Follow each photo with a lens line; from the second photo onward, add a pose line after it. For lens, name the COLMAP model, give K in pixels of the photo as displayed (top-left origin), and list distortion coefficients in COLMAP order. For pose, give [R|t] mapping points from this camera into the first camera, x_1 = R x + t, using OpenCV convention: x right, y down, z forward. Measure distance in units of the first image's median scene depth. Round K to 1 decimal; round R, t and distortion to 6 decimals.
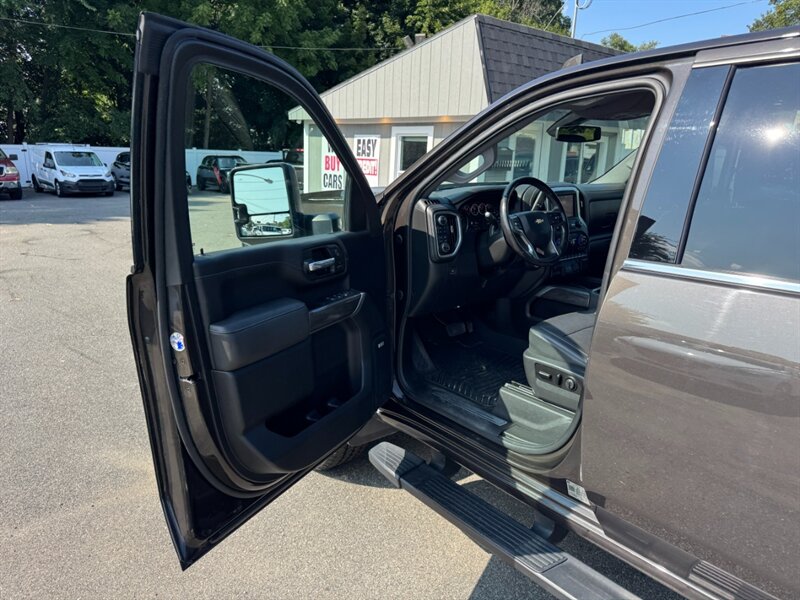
lens RADIAL K [[582.2, 0, 392.1], [0, 582.2, 298.6], [0, 0, 1]] dist [0.007943, -0.003664]
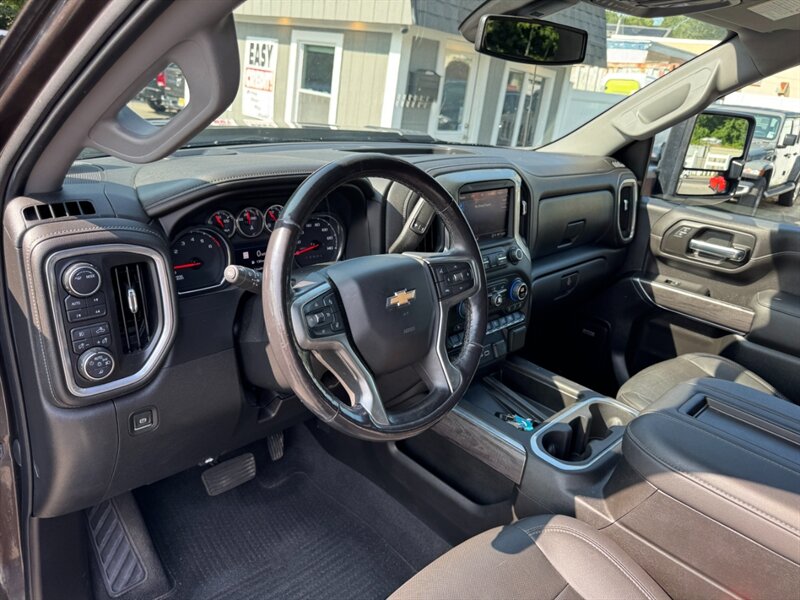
lens RADIAL K [[576.0, 0, 404.8], [0, 576.0, 299.4], [0, 0, 1]] dist [-0.000987, -0.005362]
pose [[0.988153, 0.039442, 0.148314, 0.052753], [-0.058531, 0.990221, 0.126633, -0.043683], [-0.141869, -0.133814, 0.980799, 0.174681]]
